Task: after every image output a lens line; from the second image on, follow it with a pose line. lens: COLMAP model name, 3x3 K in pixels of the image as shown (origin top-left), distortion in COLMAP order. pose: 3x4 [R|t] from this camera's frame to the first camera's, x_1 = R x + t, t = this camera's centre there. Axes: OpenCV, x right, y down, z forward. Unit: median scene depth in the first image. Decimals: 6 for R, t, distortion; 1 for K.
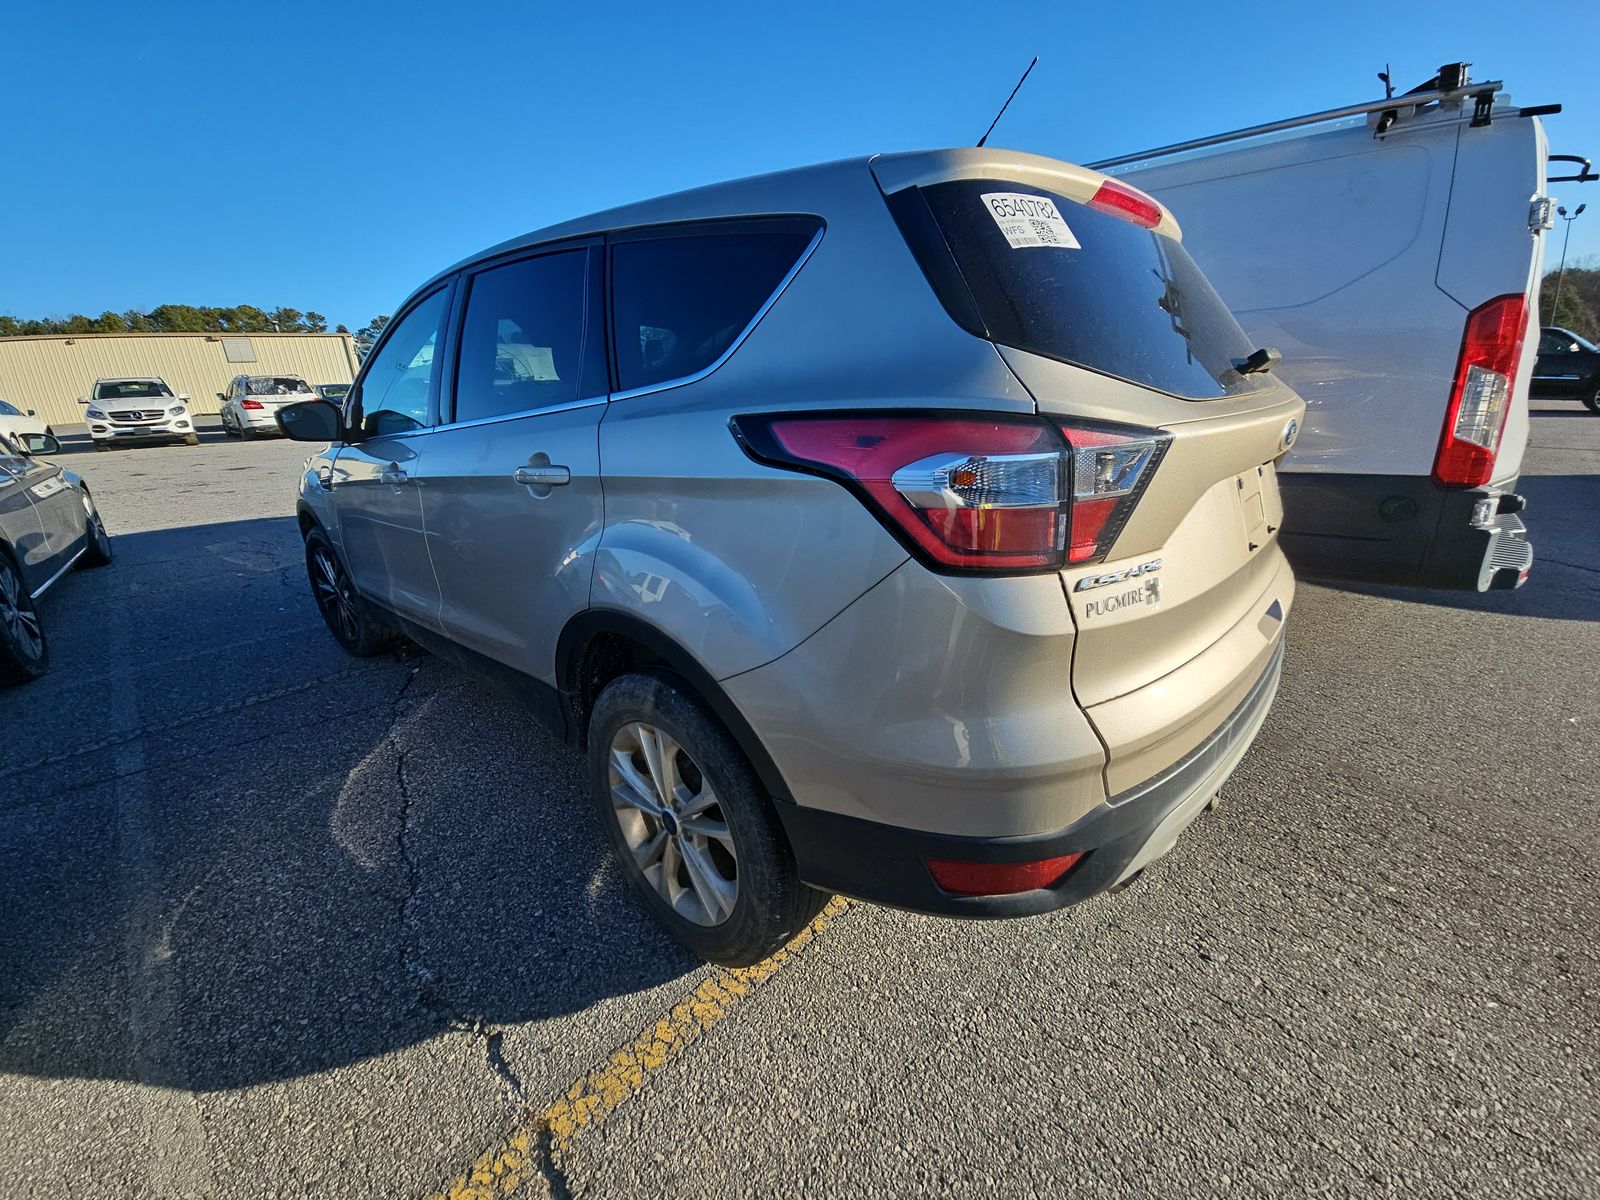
lens RADIAL K [[651.8, 0, 803.3], [0, 651.8, 602.7], [0, 0, 1]] dist [0.007742, -0.007791]
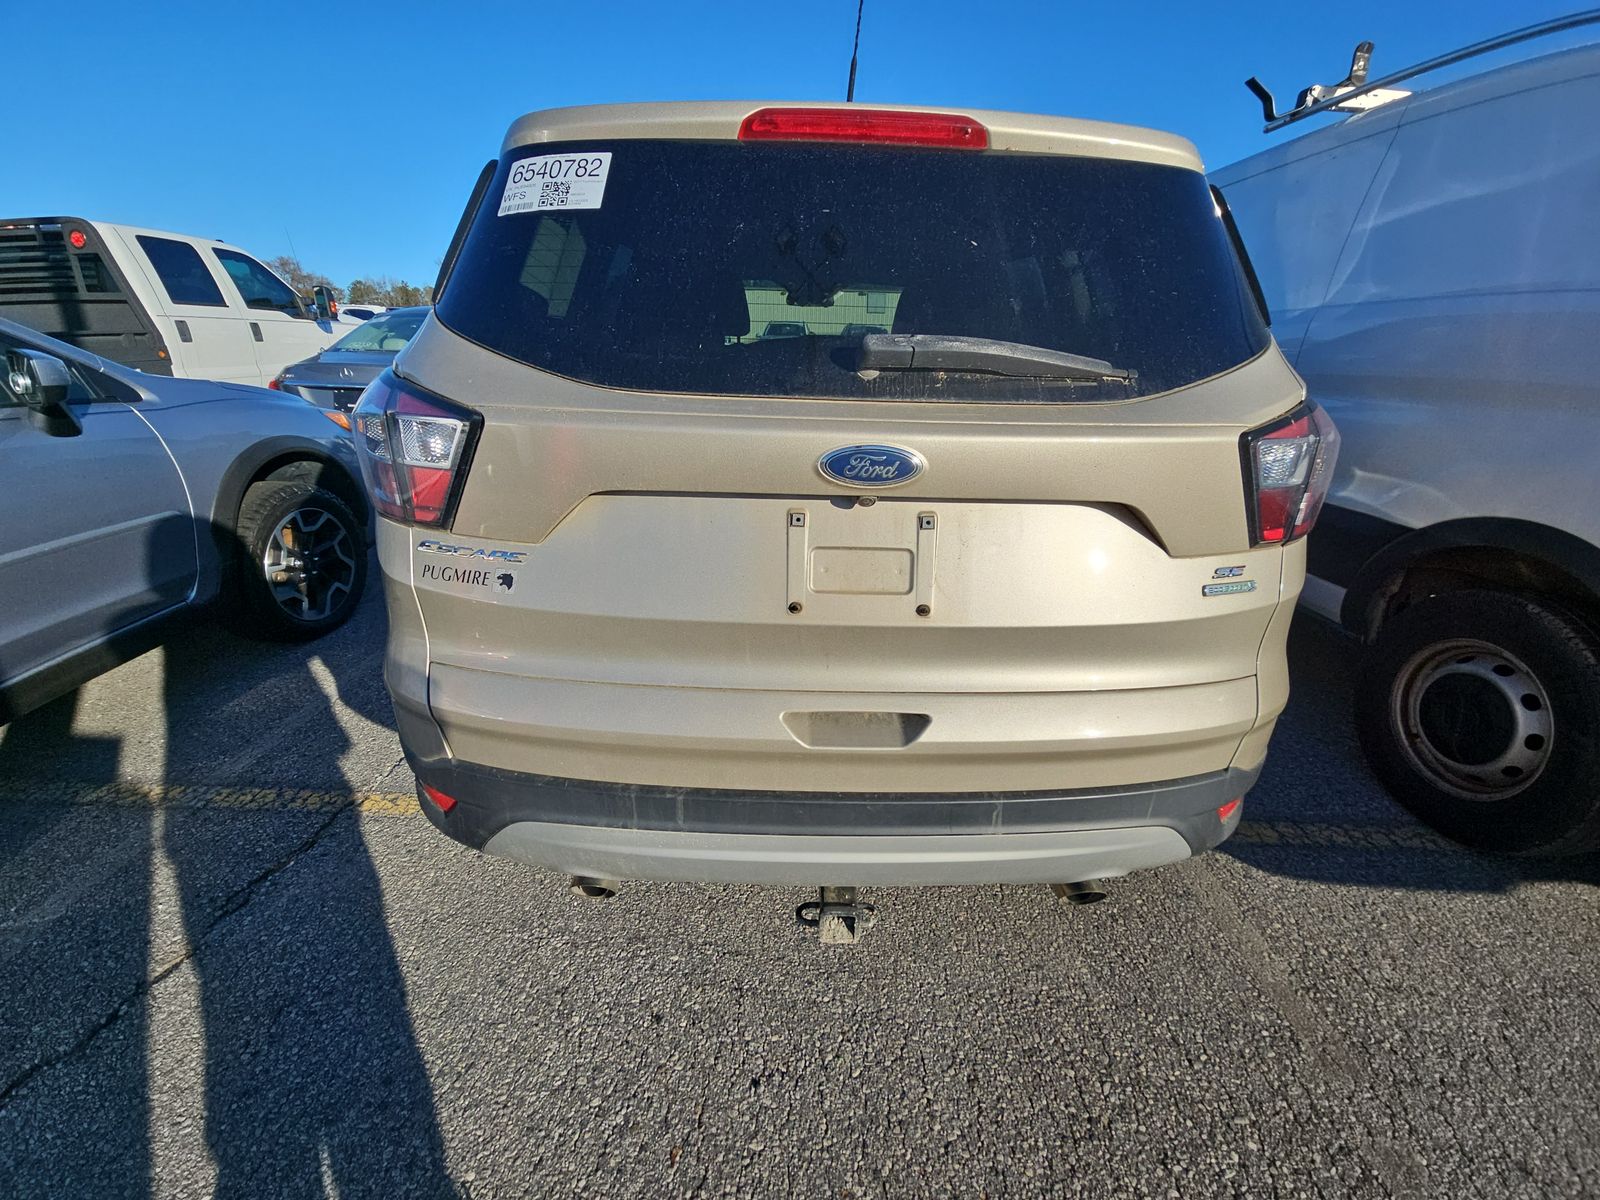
lens RADIAL K [[651.8, 0, 794.0], [0, 651.8, 600.0], [0, 0, 1]] dist [0.007742, -0.007791]
pose [[0.696006, 0.323079, -0.641246, 1.151453], [-0.282269, 0.944265, 0.169375, -0.216772], [0.660227, 0.063118, 0.748409, 0.446970]]
